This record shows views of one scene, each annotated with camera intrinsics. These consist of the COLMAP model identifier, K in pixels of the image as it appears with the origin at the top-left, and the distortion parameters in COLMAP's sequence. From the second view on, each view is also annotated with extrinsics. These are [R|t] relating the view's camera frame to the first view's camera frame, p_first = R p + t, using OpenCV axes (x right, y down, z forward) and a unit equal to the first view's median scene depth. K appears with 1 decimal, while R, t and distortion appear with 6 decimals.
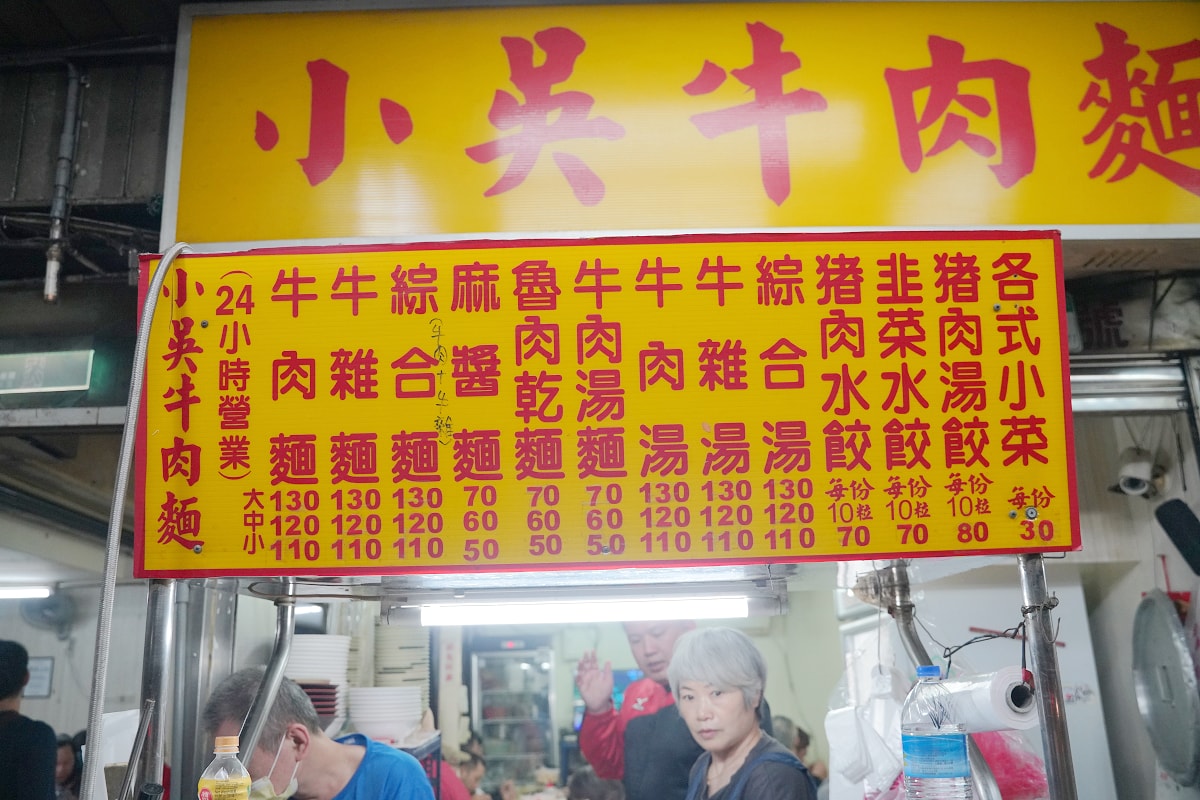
lens RADIAL K [[970.0, 0, 600.0], [0, 970.0, 400.0], [0, 0, 1]] dist [-0.137191, 0.123887]
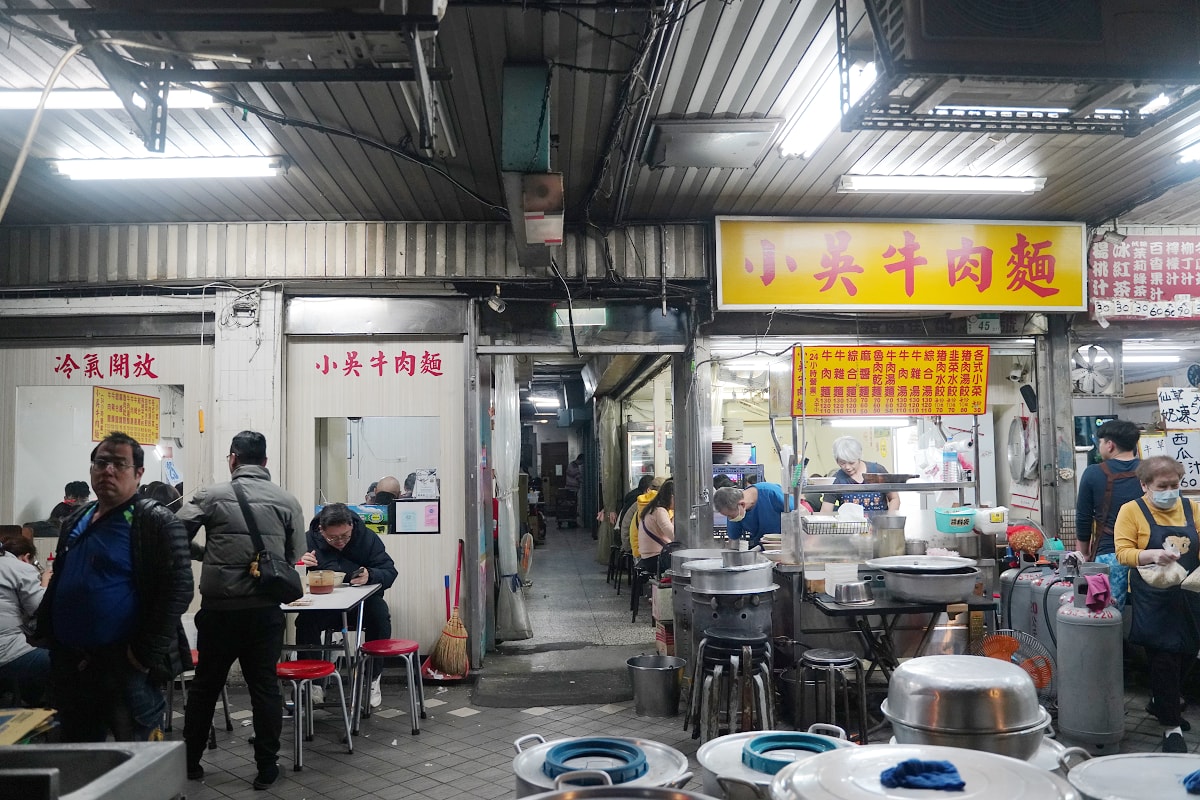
lens RADIAL K [[970.0, 0, 600.0], [0, 970.0, 400.0], [0, 0, 1]] dist [-0.137191, 0.123887]
pose [[0.998460, 0.019822, 0.051810, -1.634051], [-0.030867, 0.974555, 0.222014, -0.891110], [-0.046091, -0.223272, 0.973666, -3.461598]]
